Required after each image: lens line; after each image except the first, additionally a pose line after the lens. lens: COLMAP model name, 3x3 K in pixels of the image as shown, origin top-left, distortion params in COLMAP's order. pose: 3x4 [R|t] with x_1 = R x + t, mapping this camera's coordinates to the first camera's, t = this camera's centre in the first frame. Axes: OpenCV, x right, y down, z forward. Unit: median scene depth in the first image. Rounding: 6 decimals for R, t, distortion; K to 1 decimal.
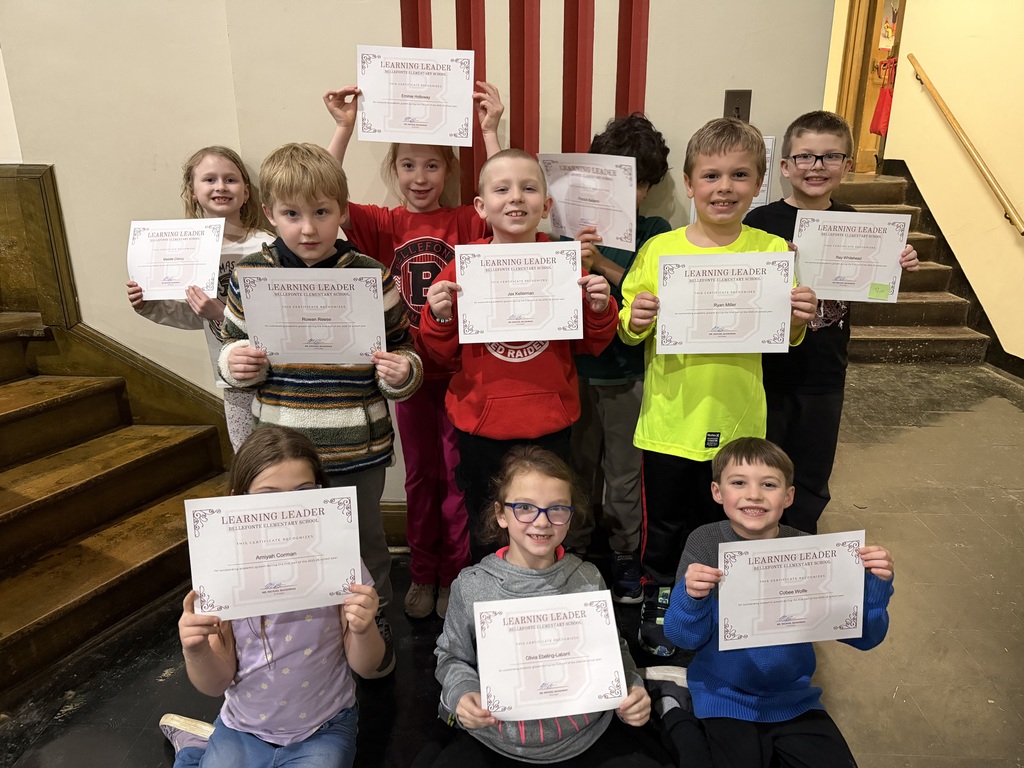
lens RADIAL K [[710.8, 0, 508.7], [0, 710.8, 385.4], [0, 0, 1]] dist [-0.013088, -0.005708]
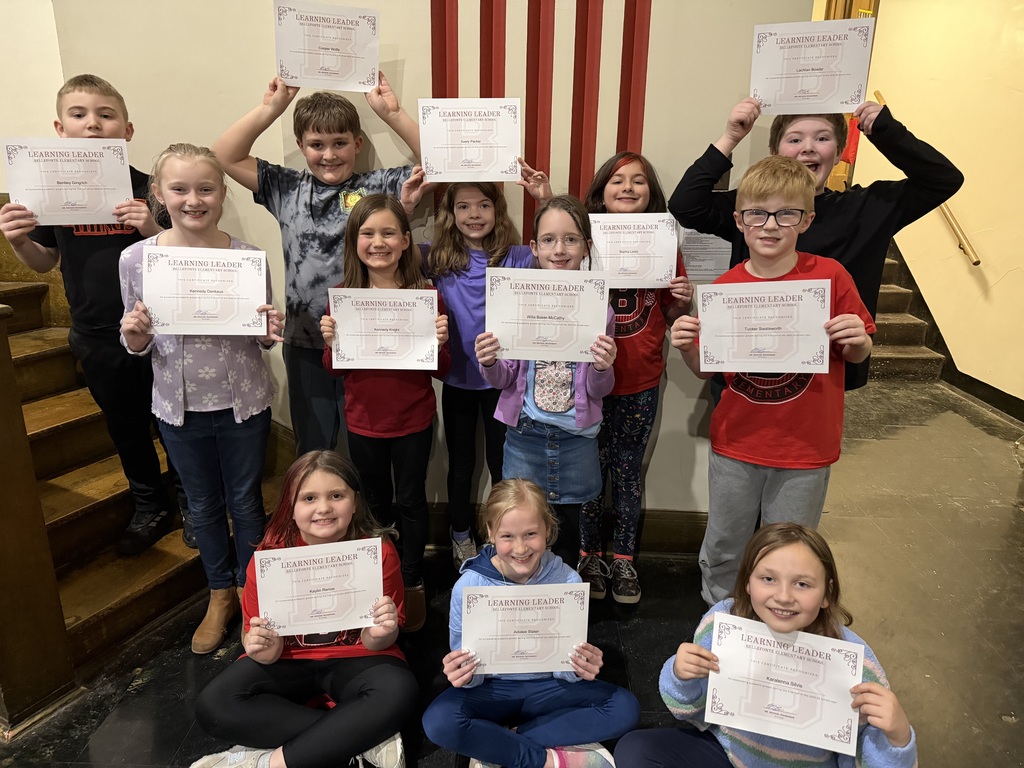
lens RADIAL K [[710.8, 0, 507.6], [0, 710.8, 383.5], [0, 0, 1]] dist [-0.013088, -0.005708]
pose [[0.999444, 0.012047, 0.031087, -0.046750], [-0.011782, 0.999893, -0.008701, -0.017818], [-0.031188, 0.008330, 0.999479, -0.123908]]
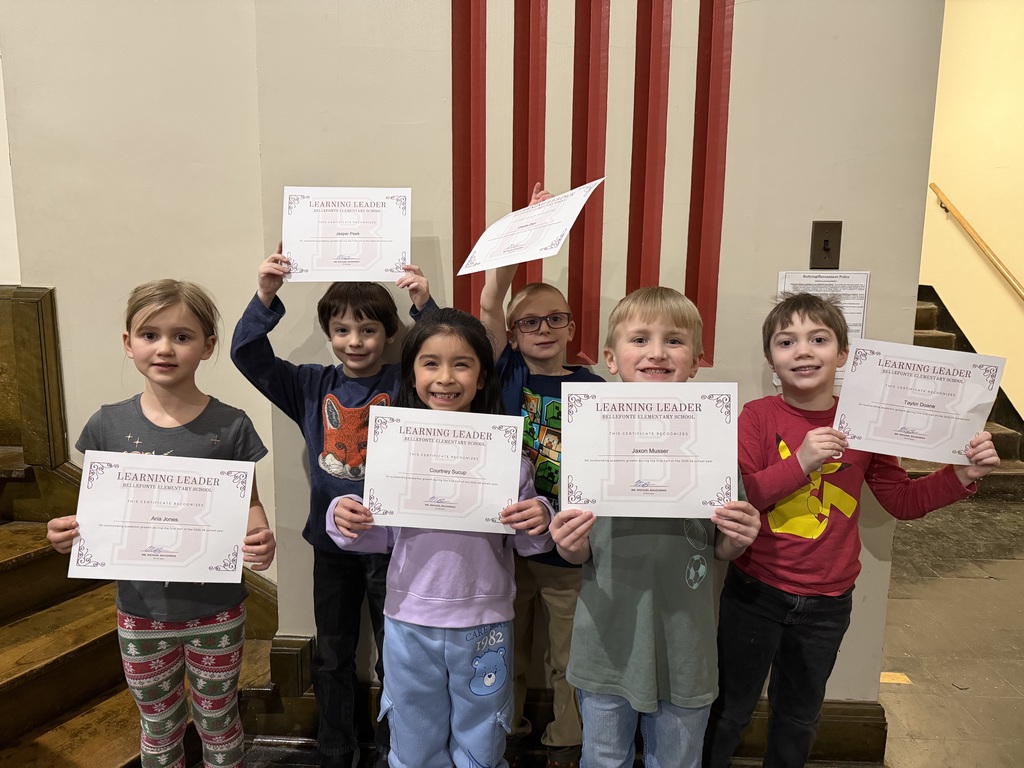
lens RADIAL K [[710.8, 0, 504.5], [0, 710.8, 384.5], [0, 0, 1]] dist [-0.013088, -0.005708]
pose [[0.999899, 0.013758, -0.003500, -0.061497], [-0.014132, 0.988058, -0.153432, -0.057006], [0.001347, 0.153466, 0.988153, 0.119504]]
